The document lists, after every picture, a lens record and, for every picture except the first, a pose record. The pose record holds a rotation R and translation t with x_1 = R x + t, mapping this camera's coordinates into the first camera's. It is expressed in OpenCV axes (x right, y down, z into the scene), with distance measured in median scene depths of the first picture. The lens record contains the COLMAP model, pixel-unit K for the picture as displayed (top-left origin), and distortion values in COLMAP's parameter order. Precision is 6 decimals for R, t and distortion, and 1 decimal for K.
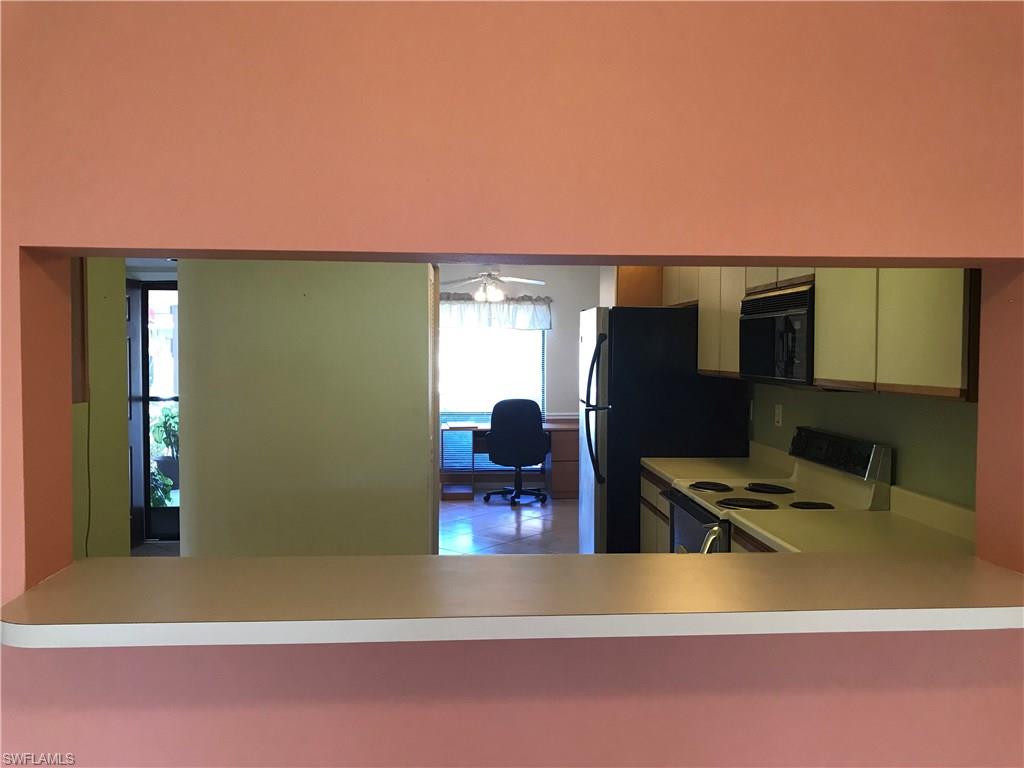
lens RADIAL K [[832.7, 0, 516.8], [0, 832.7, 389.5], [0, 0, 1]] dist [0.035837, -0.035998]
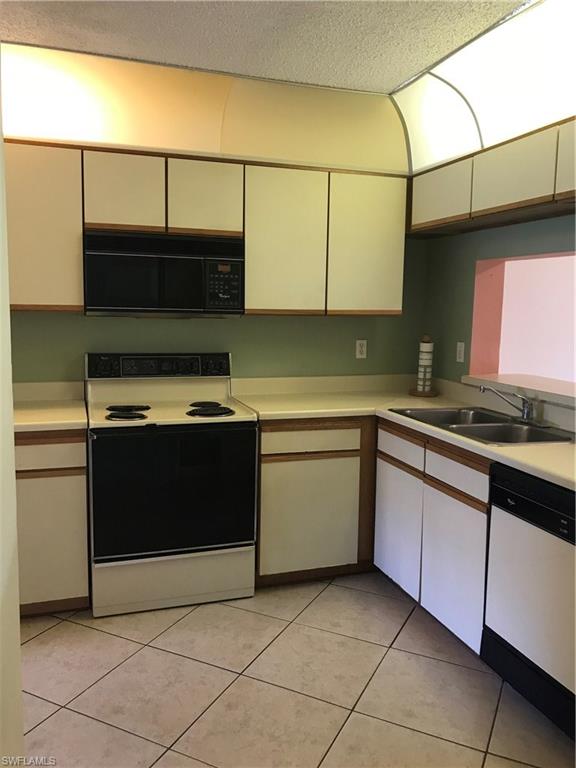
lens RADIAL K [[624.5, 0, 282.7], [0, 624.5, 379.7], [0, 0, 1]] dist [0.035837, -0.035998]
pose [[-0.267641, -0.131105, 0.954558, -0.577474], [0.018019, 0.989845, 0.141004, -0.035844], [-0.963350, 0.054938, -0.262560, 1.042385]]
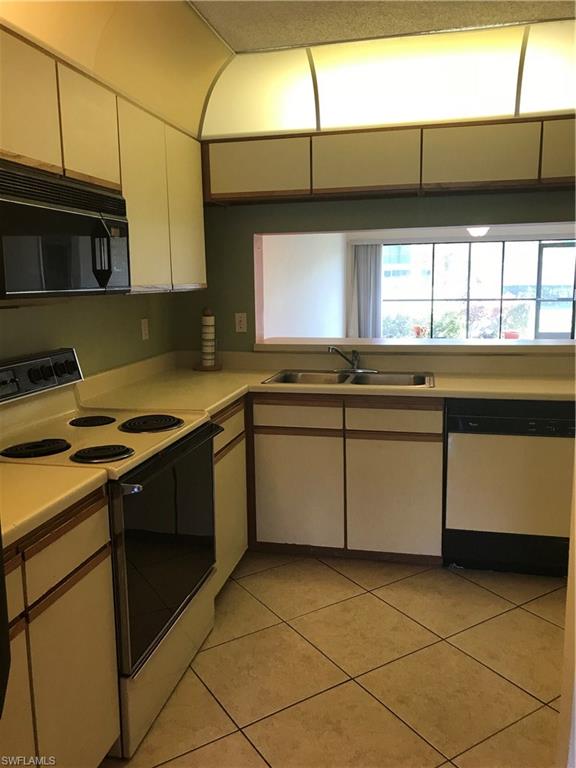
lens RADIAL K [[624.5, 0, 287.6], [0, 624.5, 379.8], [0, 0, 1]] dist [0.035837, -0.035998]
pose [[-0.959541, -0.038597, 0.278910, -0.068875], [0.018710, 0.979631, 0.199933, -0.045392], [-0.280945, 0.197062, -0.939274, 1.467314]]
